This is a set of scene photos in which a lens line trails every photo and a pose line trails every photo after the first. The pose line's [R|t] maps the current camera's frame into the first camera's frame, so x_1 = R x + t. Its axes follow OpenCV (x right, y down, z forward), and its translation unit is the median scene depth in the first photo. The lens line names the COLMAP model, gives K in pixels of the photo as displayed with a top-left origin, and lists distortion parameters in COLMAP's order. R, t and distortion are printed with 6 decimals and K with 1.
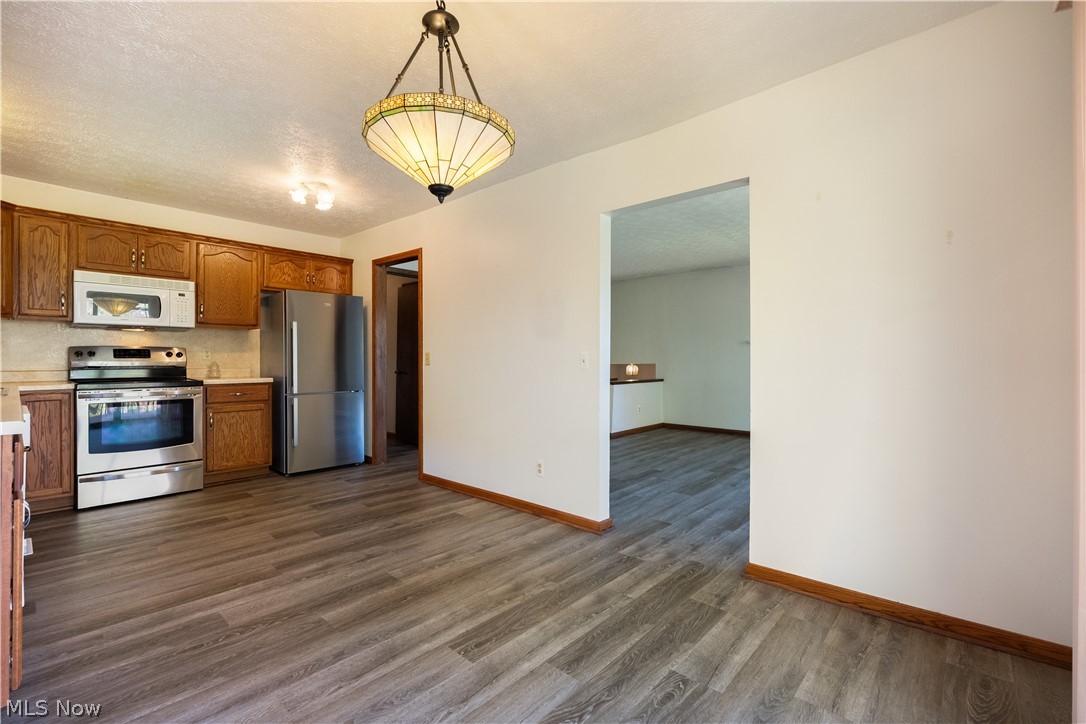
lens RADIAL K [[484.9, 0, 546.1], [0, 484.9, 358.6], [0, 0, 1]] dist [-0.002807, -0.000750]
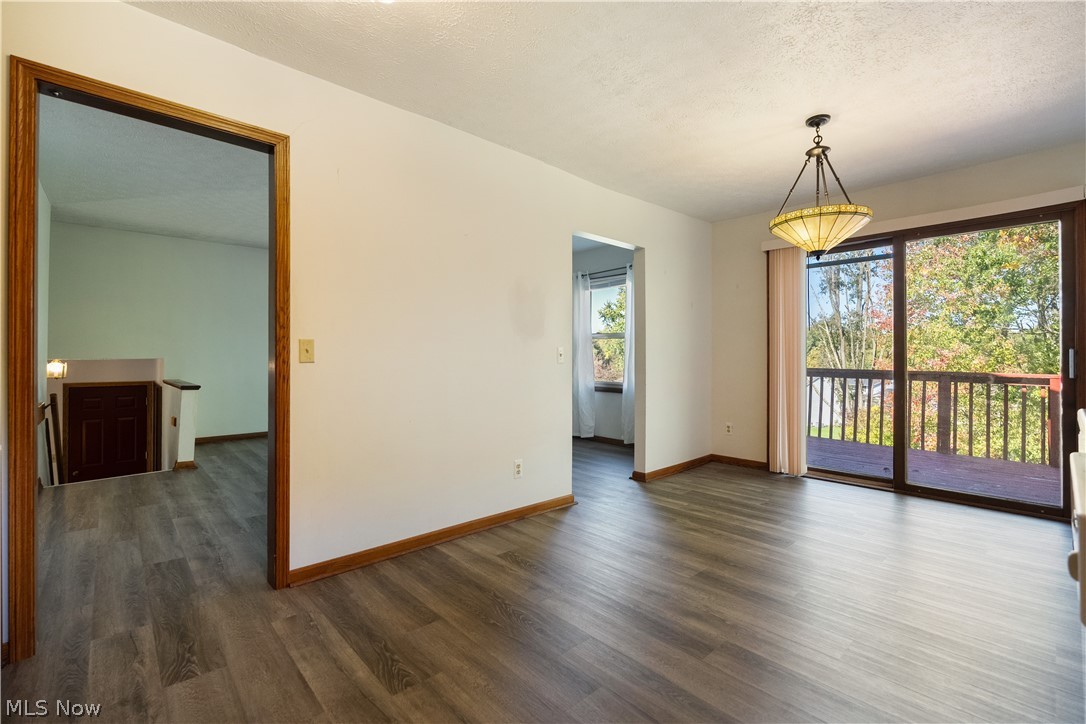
lens RADIAL K [[477.5, 0, 540.3], [0, 477.5, 353.9], [0, 0, 1]] dist [-0.003122, -0.000380]
pose [[0.098875, 0.002763, 0.995096, -0.838821], [-0.005947, 0.999980, -0.002186, 0.003040], [-0.995082, -0.005702, 0.098889, 0.779444]]
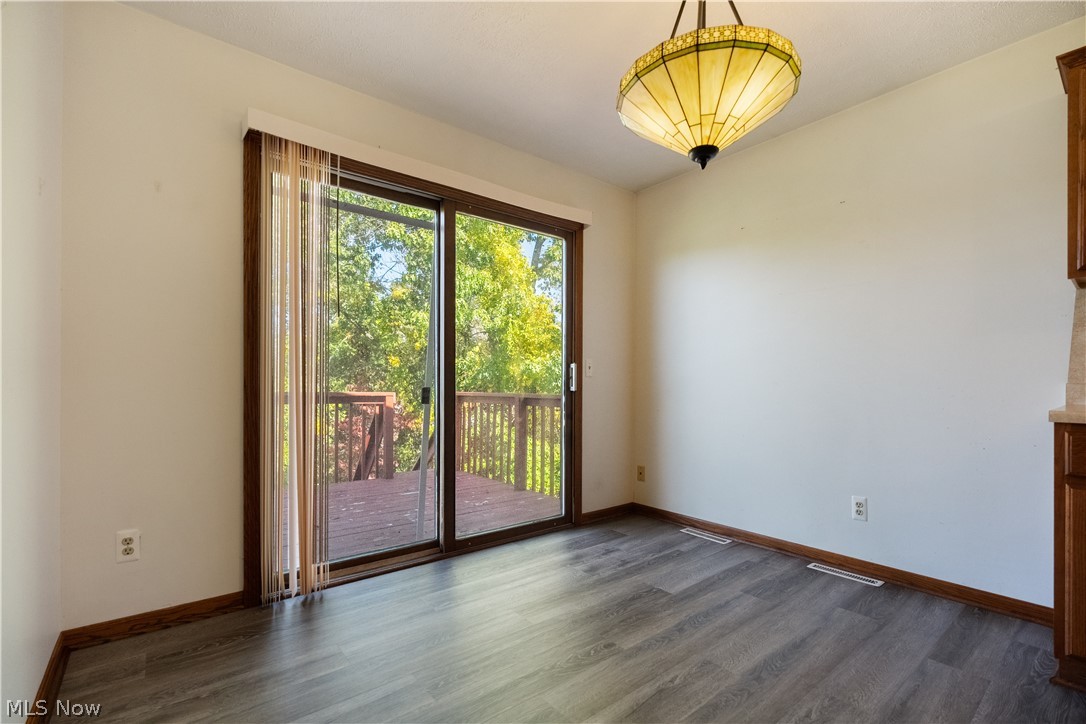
lens RADIAL K [[479.8, 0, 547.2], [0, 479.8, 385.6], [0, 0, 1]] dist [-0.012563, -0.000254]
pose [[-0.987435, -0.006689, 0.157883, -0.036894], [-0.006763, 0.999977, 0.000068, 0.028516], [-0.157880, -0.001000, -0.987458, 0.821311]]
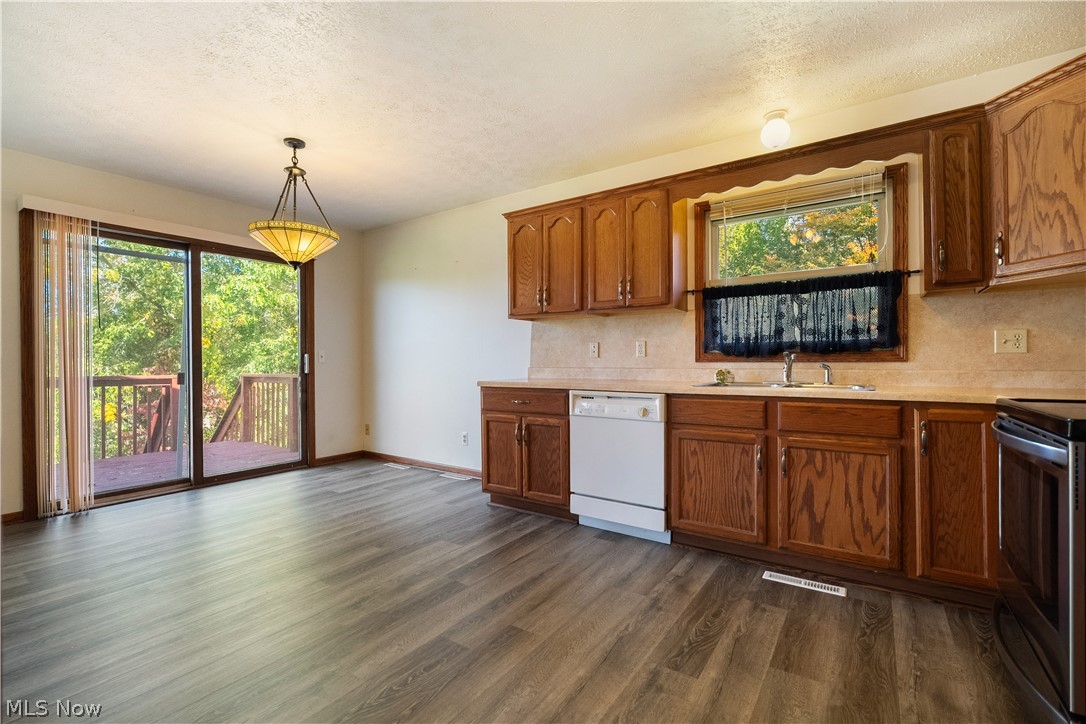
lens RADIAL K [[476.3, 0, 539.5], [0, 476.3, 363.7], [0, 0, 1]] dist [-0.001673, -0.000515]
pose [[-0.992695, 0.003045, -0.120613, -0.398260], [0.002913, 0.999995, 0.001268, 0.013287], [0.120616, 0.000908, -0.992699, 1.260649]]
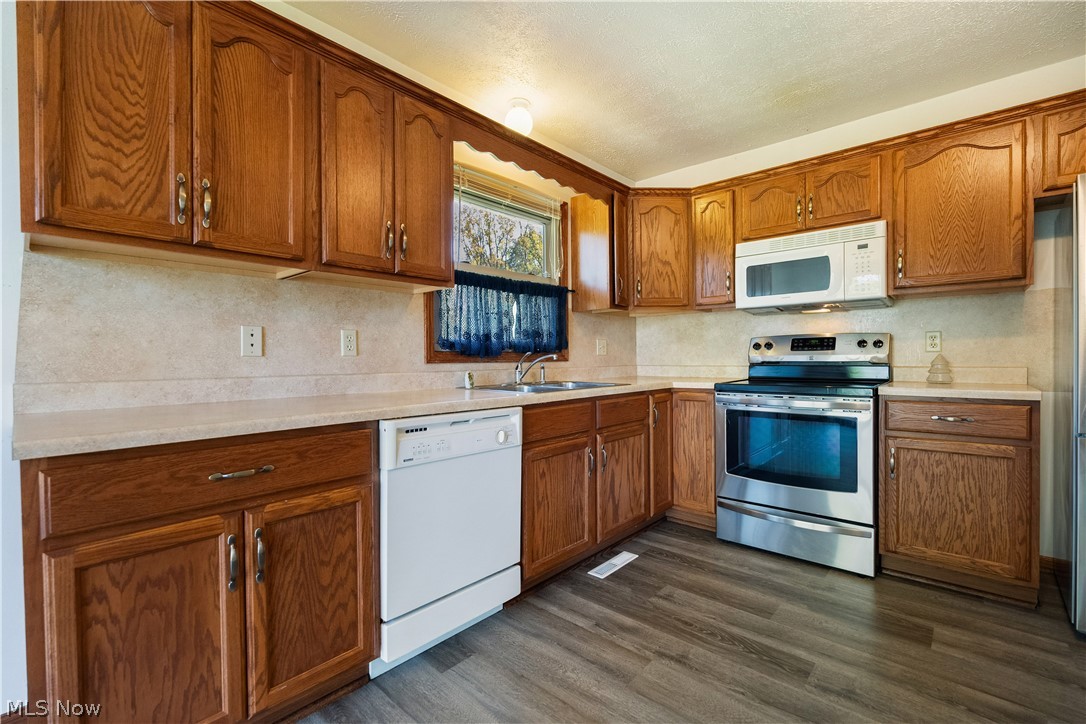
lens RADIAL K [[476.3, 0, 539.5], [0, 476.3, 363.7], [0, 0, 1]] dist [-0.001673, -0.000515]
pose [[-0.004875, 0.011627, -0.999921, -0.154275], [0.009042, 0.999892, 0.011583, 0.006978], [0.999947, -0.008985, -0.004980, 0.628916]]
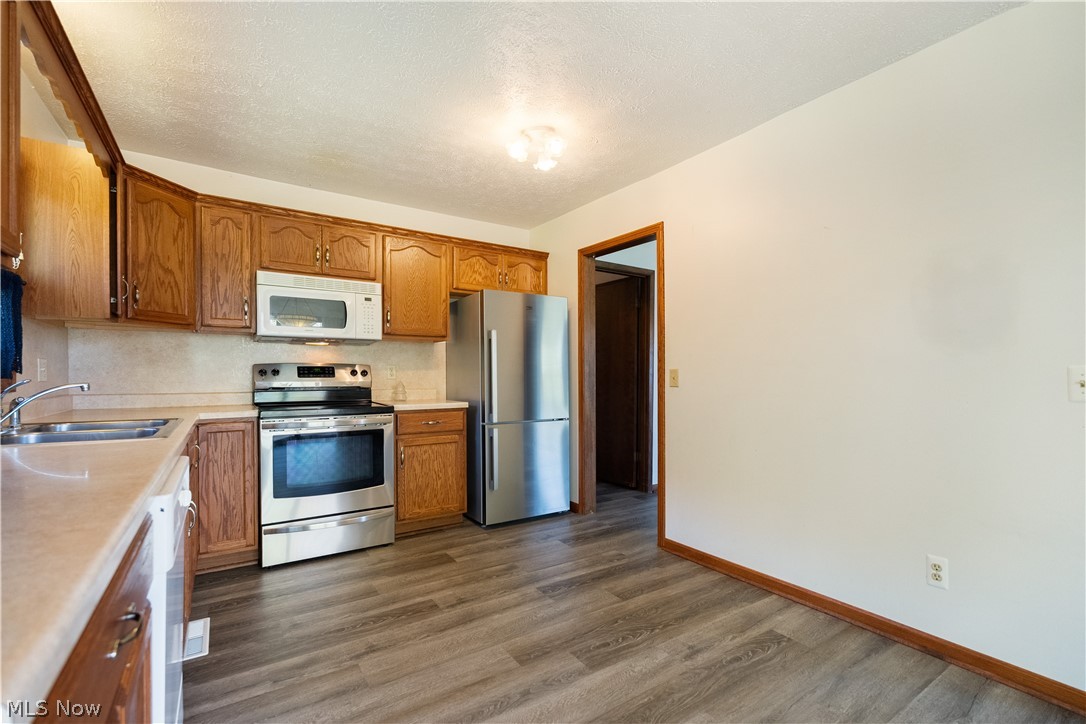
lens RADIAL K [[481.9, 0, 541.8], [0, 481.9, 378.7], [0, 0, 1]] dist [-0.002997, -0.000259]
pose [[0.968789, 0.000082, -0.247887, -0.288569], [0.002069, 0.999962, 0.008417, -0.005306], [0.247878, -0.008667, 0.968752, 0.308198]]
